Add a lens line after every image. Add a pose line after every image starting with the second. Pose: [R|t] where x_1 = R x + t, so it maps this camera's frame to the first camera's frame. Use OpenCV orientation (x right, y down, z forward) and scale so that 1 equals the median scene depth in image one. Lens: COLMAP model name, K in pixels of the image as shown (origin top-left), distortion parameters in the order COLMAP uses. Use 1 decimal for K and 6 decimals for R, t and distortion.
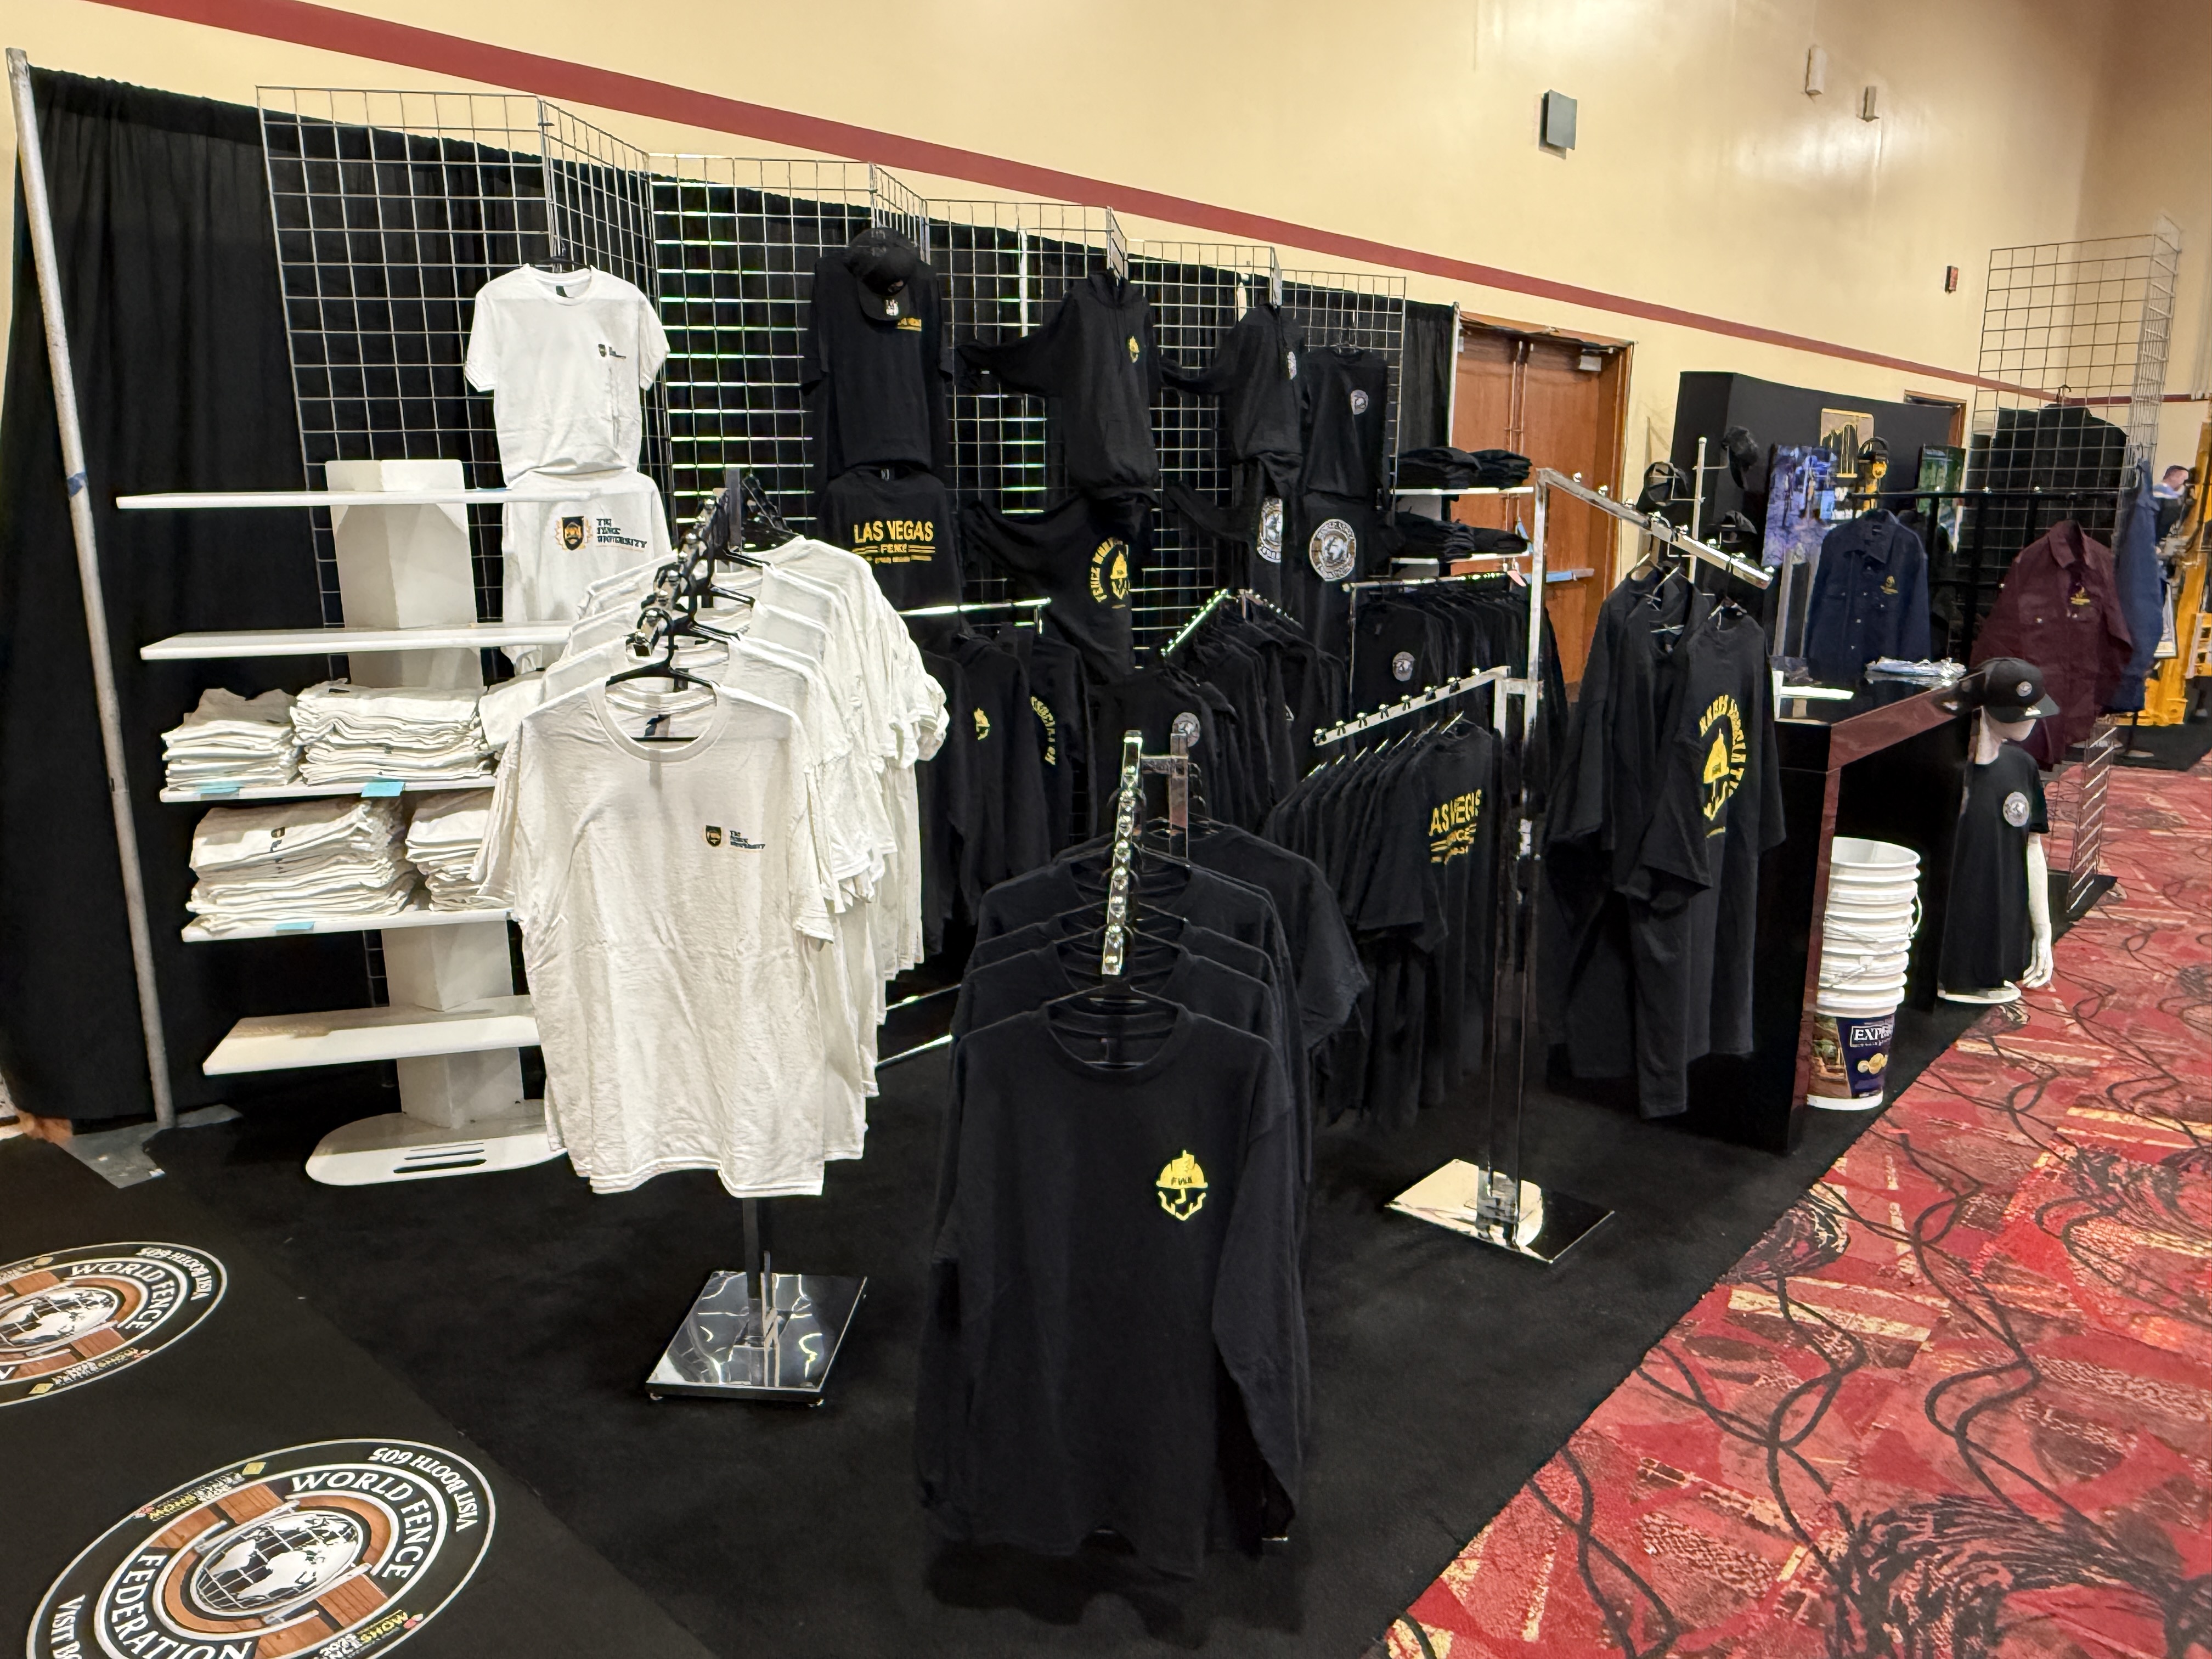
lens RADIAL K [[1514.1, 0, 1106.0], [0, 1514.1, 829.5], [0, 0, 1]] dist [0.001928, -0.000114]
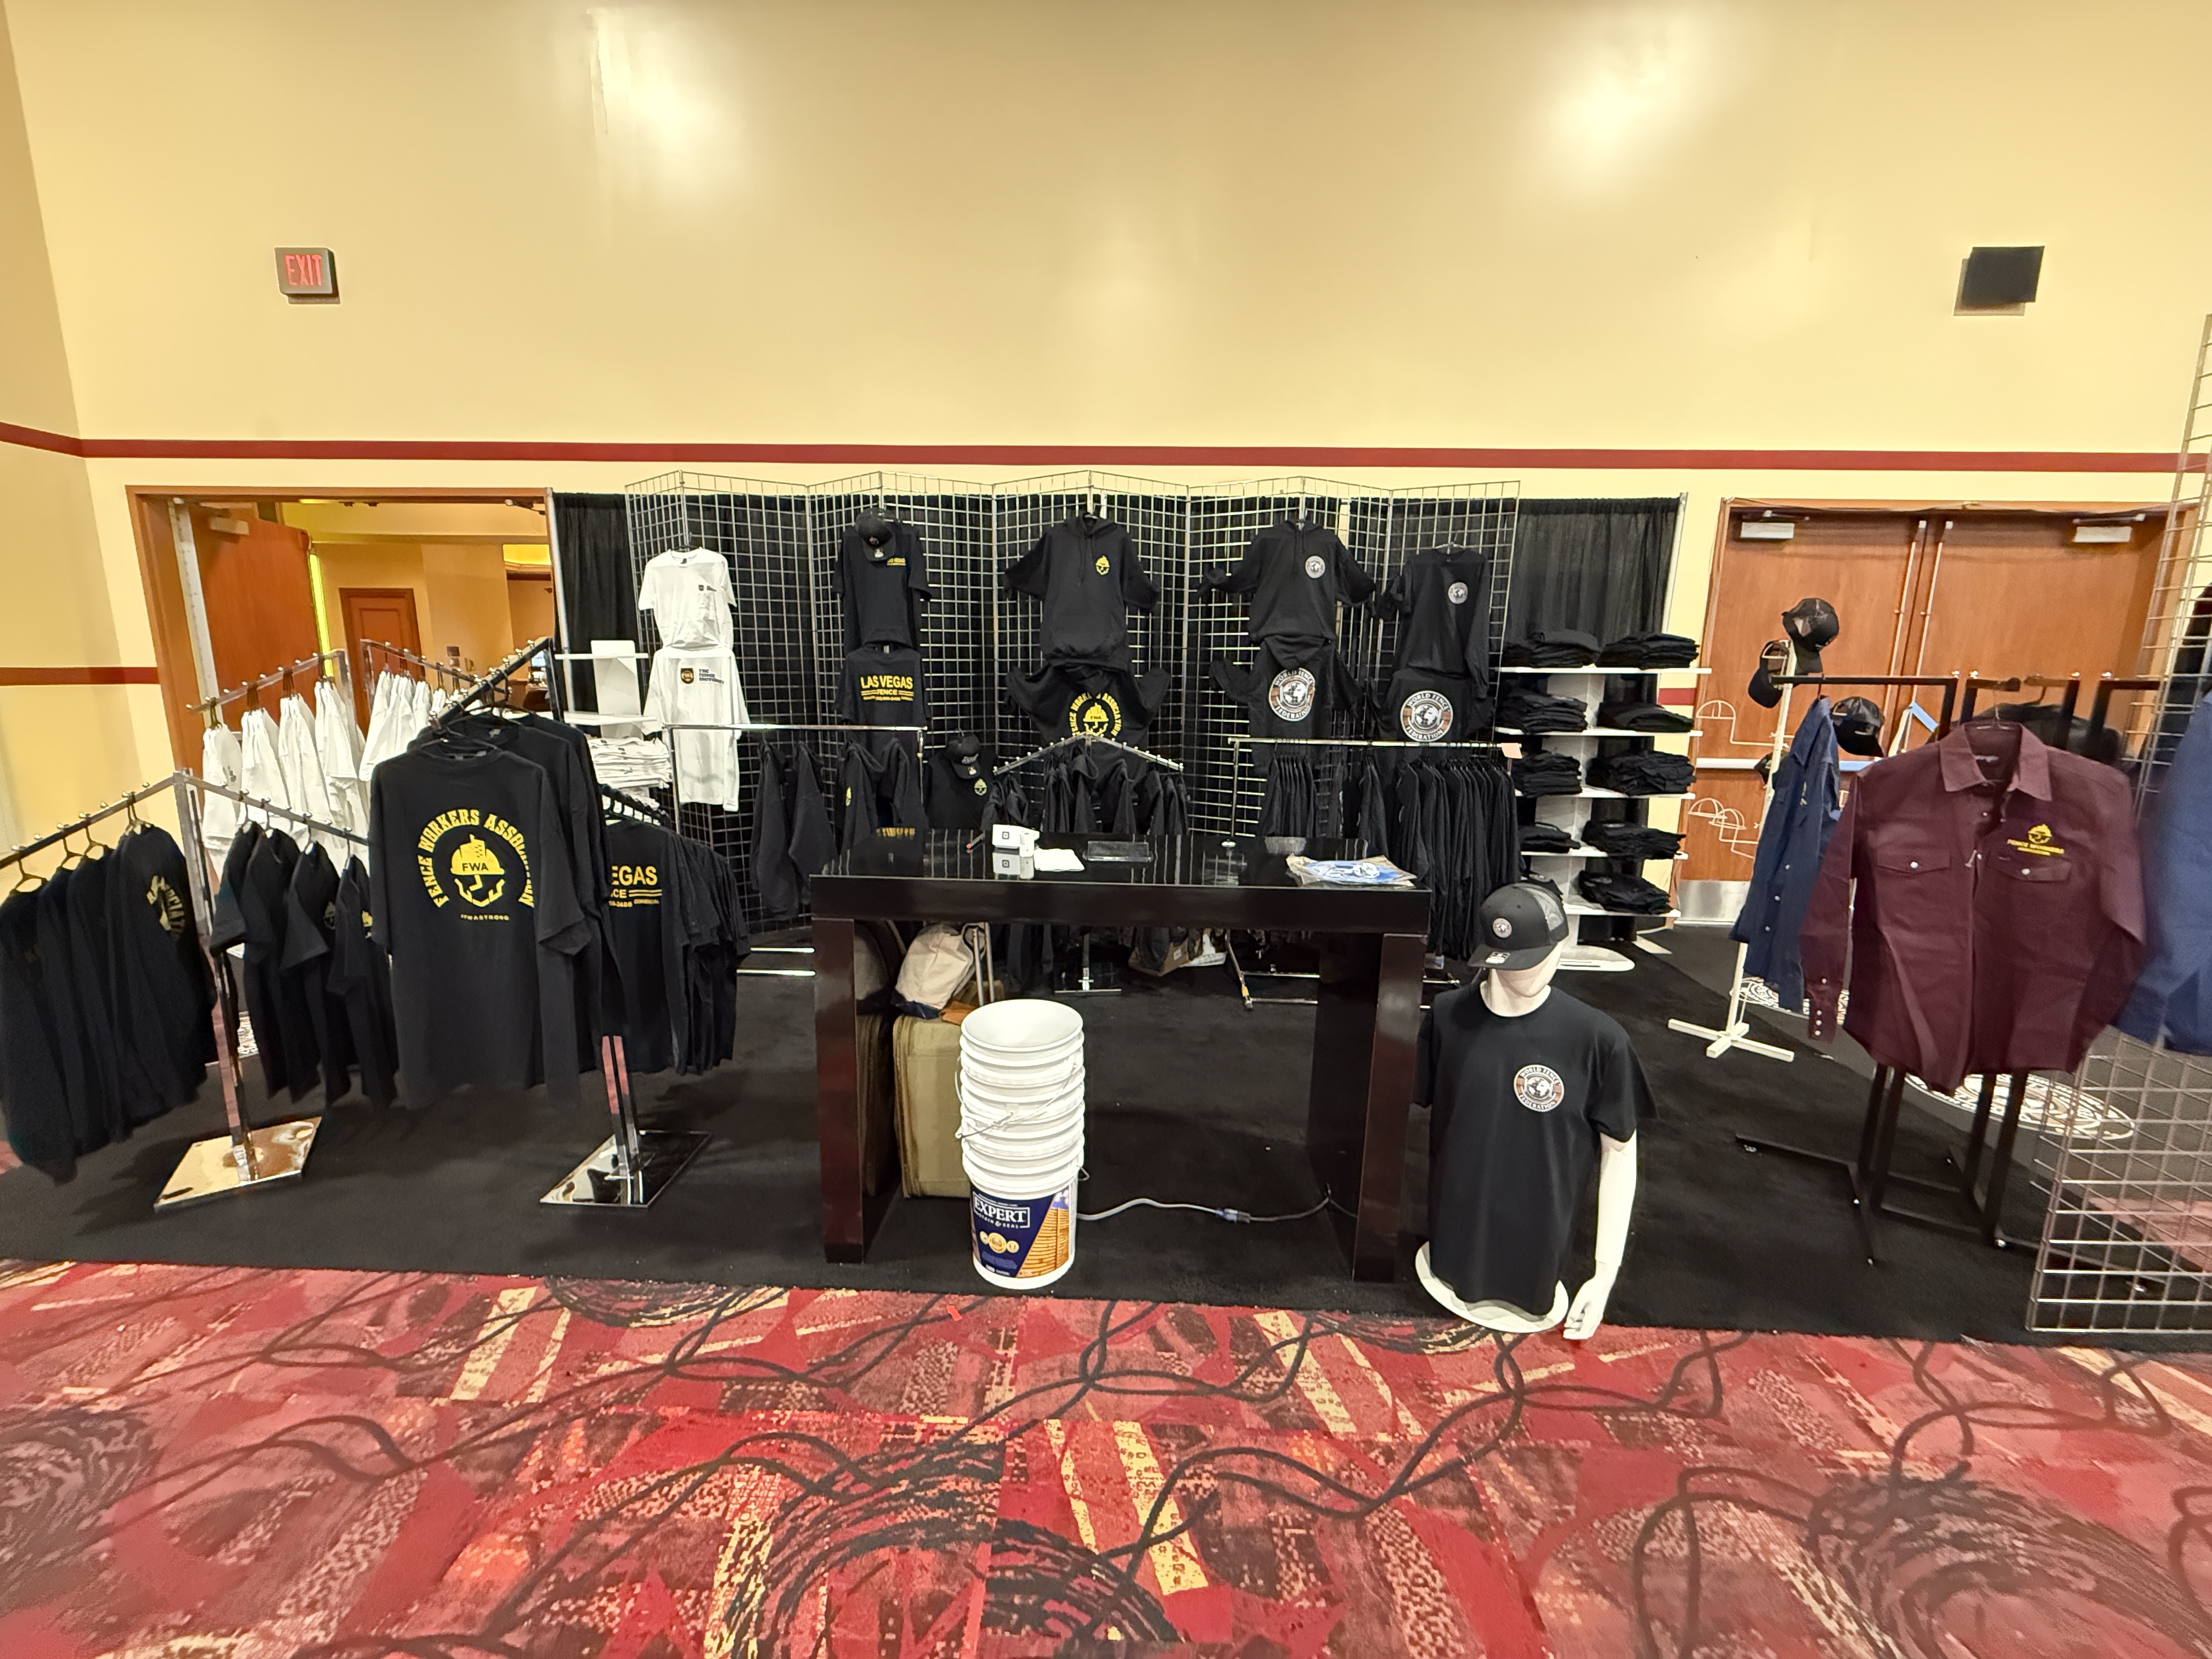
lens RADIAL K [[865.1, 0, 1067.0], [0, 865.1, 824.4], [0, 0, 1]] dist [0.000685, 0.000523]
pose [[0.637657, 0.152869, -0.755000, 0.917636], [-0.184067, 0.981957, 0.043363, -0.143267], [0.748006, 0.111320, 0.654289, 0.638245]]
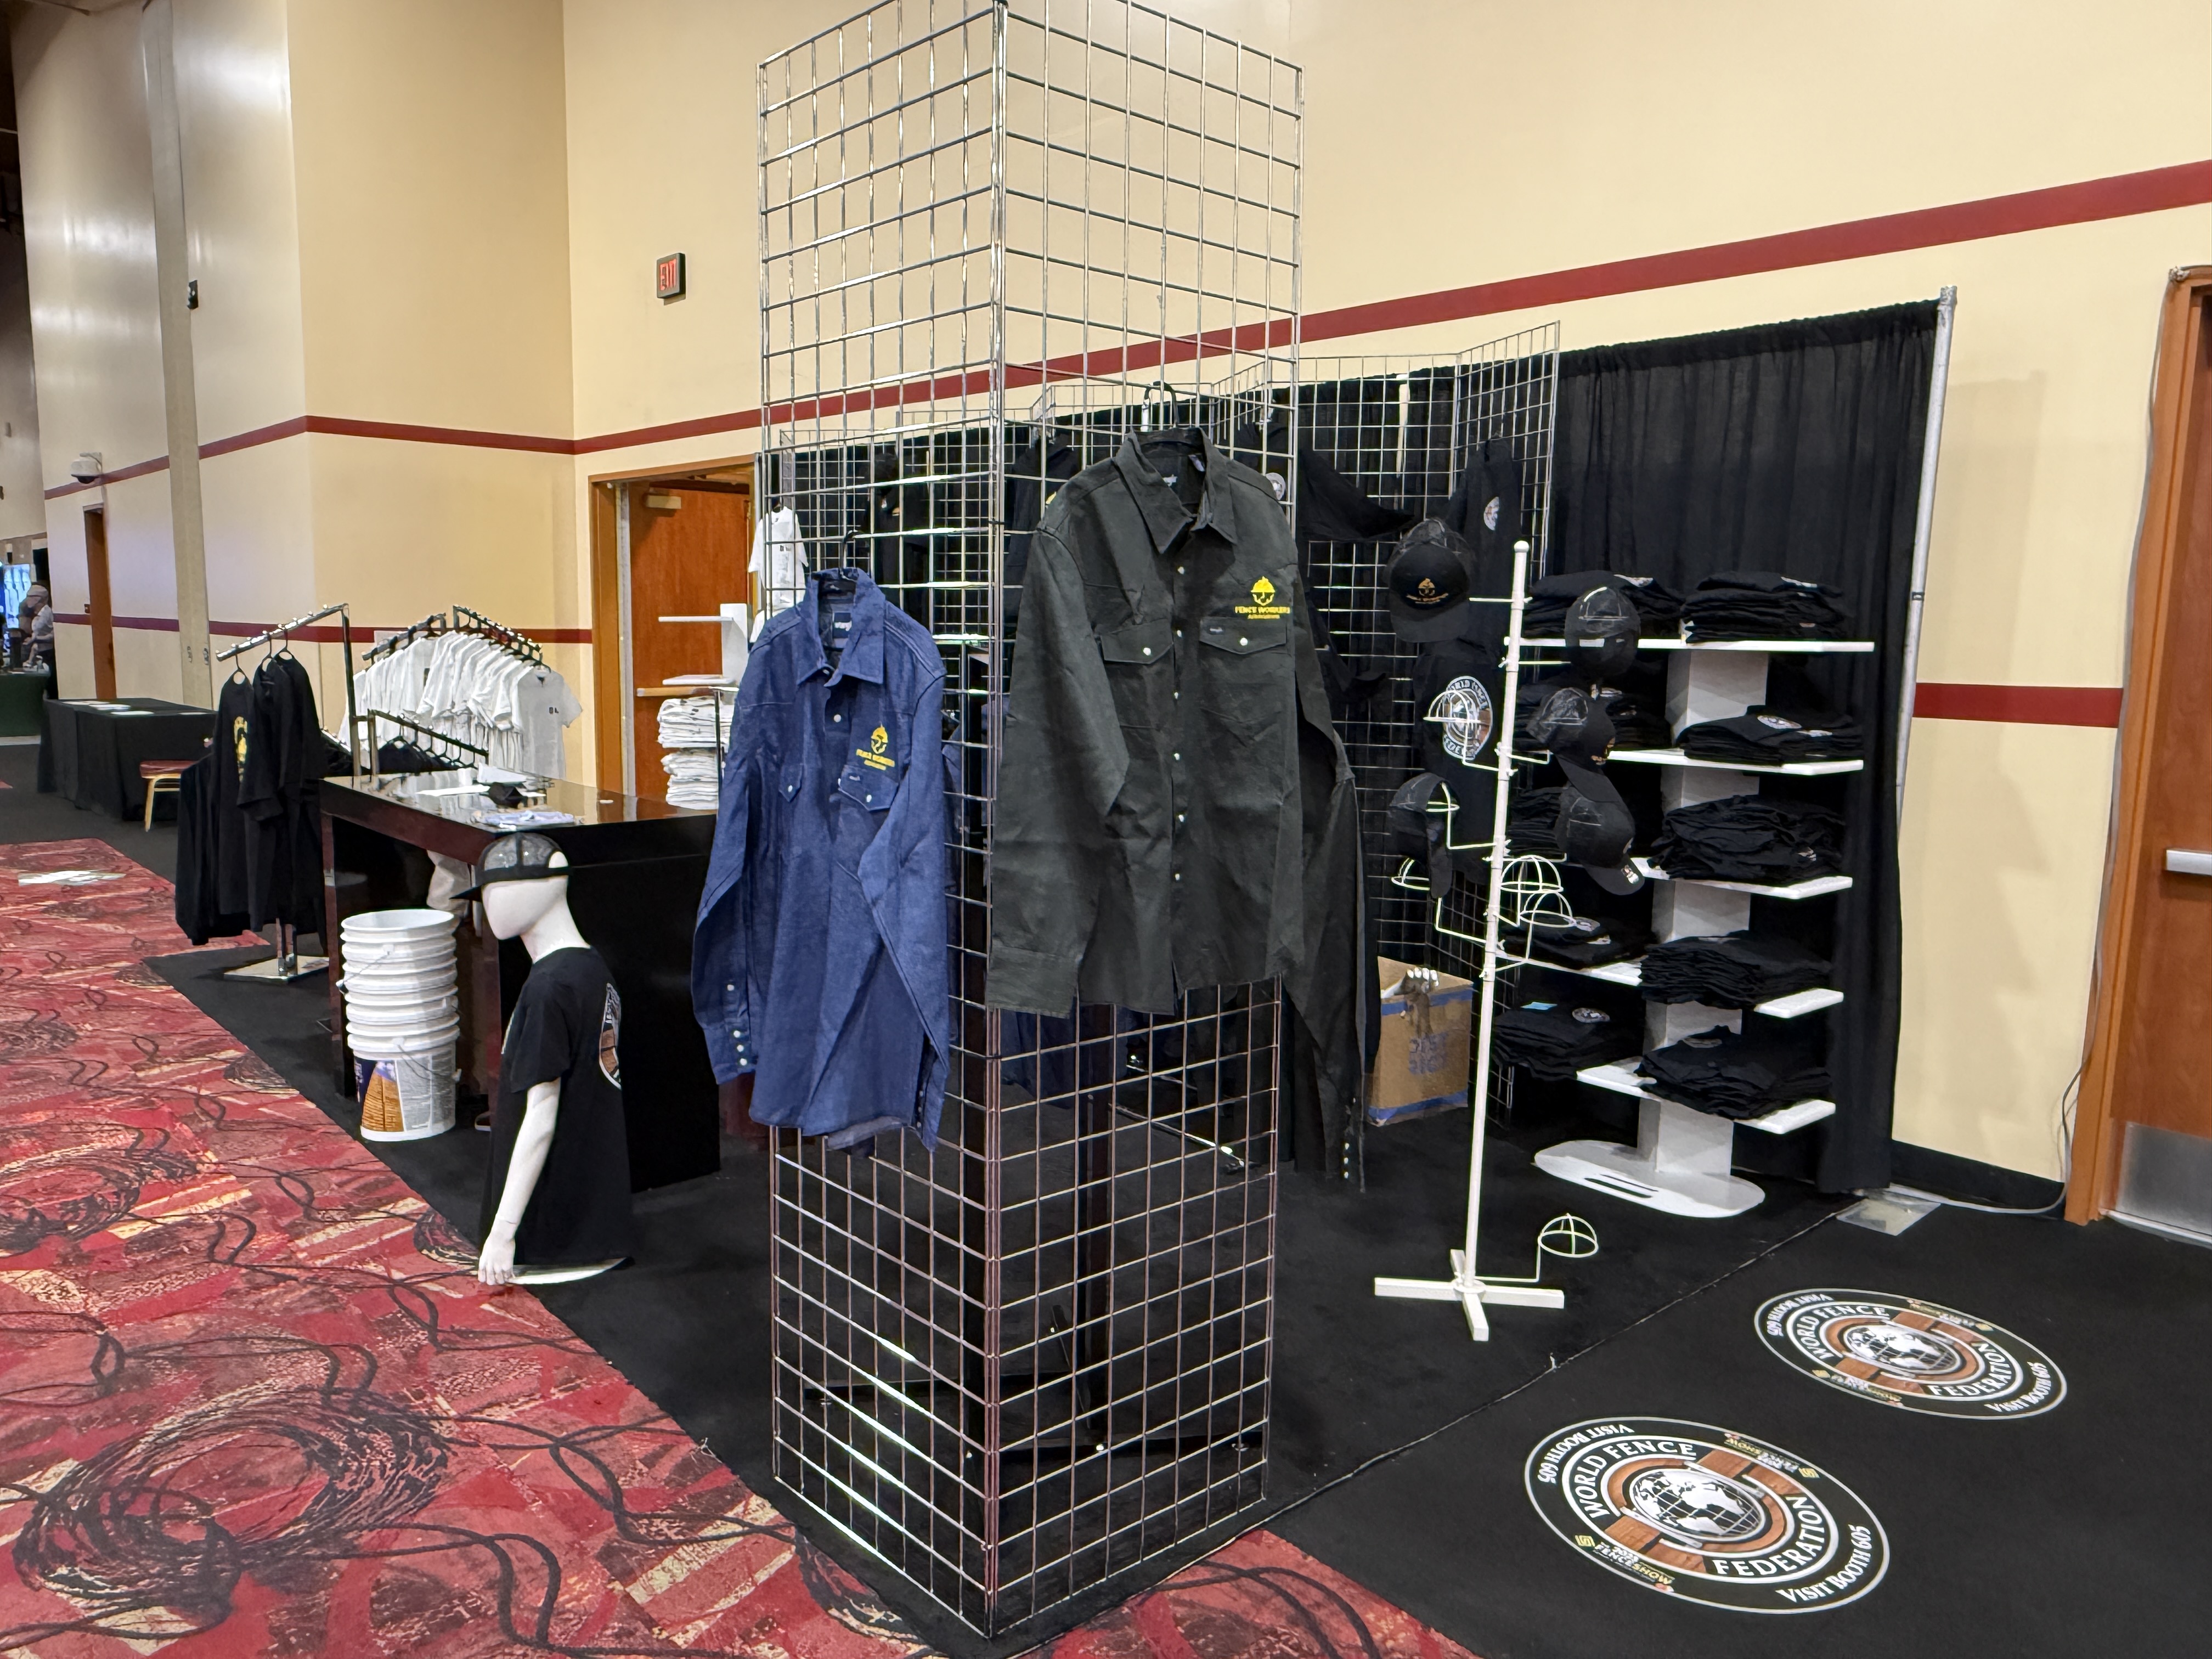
lens RADIAL K [[1461.7, 0, 1100.7], [0, 1461.7, 859.4], [0, 0, 1]] dist [0.016750, -0.001653]
pose [[-0.093113, 0.174814, -0.980189, 1.589837], [-0.224820, 0.955349, 0.191741, -0.392632], [0.969941, 0.238219, -0.049653, 1.600624]]
